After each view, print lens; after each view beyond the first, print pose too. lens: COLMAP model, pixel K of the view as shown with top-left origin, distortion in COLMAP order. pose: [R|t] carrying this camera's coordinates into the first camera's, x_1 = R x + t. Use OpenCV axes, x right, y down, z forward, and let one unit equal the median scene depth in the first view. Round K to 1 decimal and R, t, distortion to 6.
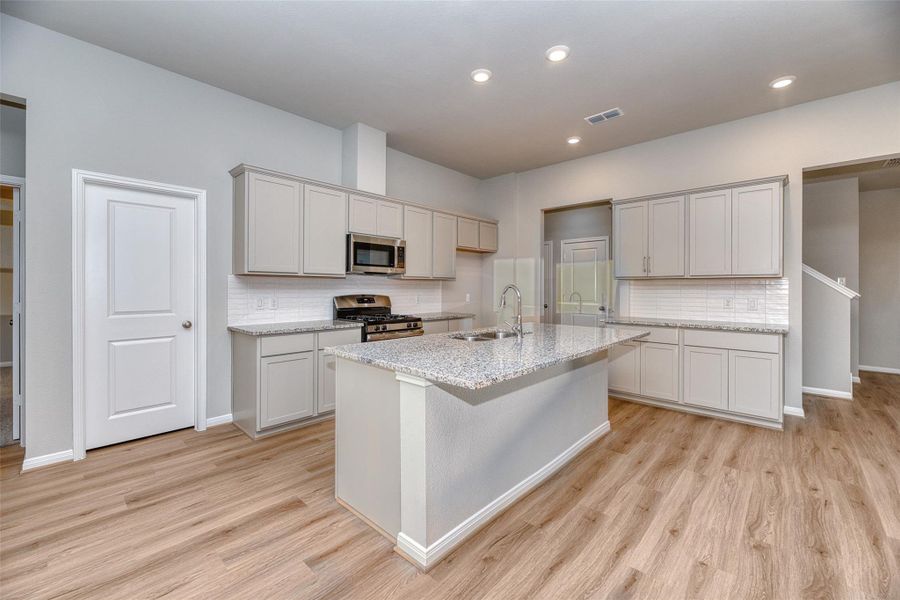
lens RADIAL K [[366.9, 0, 446.9], [0, 366.9, 289.7], [0, 0, 1]] dist [-0.000298, -0.002720]
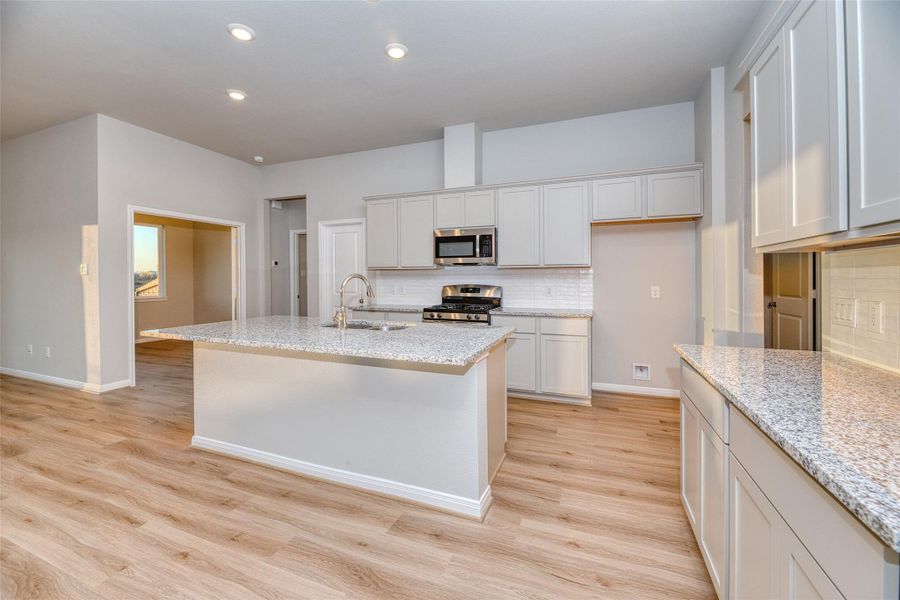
lens RADIAL K [[373.0, 0, 450.3], [0, 373.0, 279.0], [0, 0, 1]] dist [-0.003378, -0.001240]
pose [[0.367762, -0.002620, -0.929916, 0.821755], [-0.000950, 0.999994, -0.003193, 0.001584], [0.929919, 0.002058, 0.367758, 0.618003]]
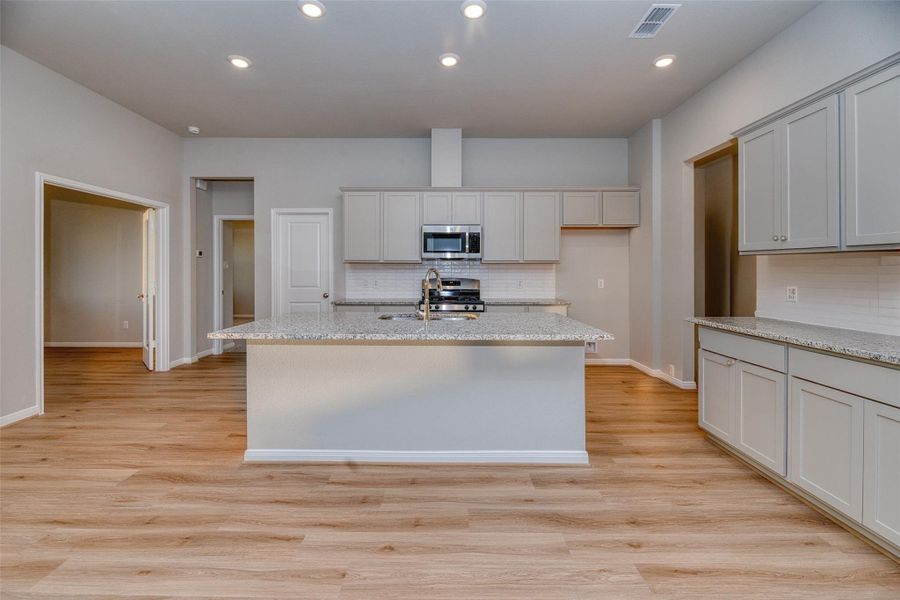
lens RADIAL K [[373.1, 0, 448.5], [0, 373.1, 274.5], [0, 0, 1]] dist [-0.001004, -0.002324]
pose [[0.683557, 0.002759, -0.729892, 0.667707], [-0.003240, 0.999994, 0.000746, 0.002561], [0.729890, 0.001855, 0.683562, 0.241365]]
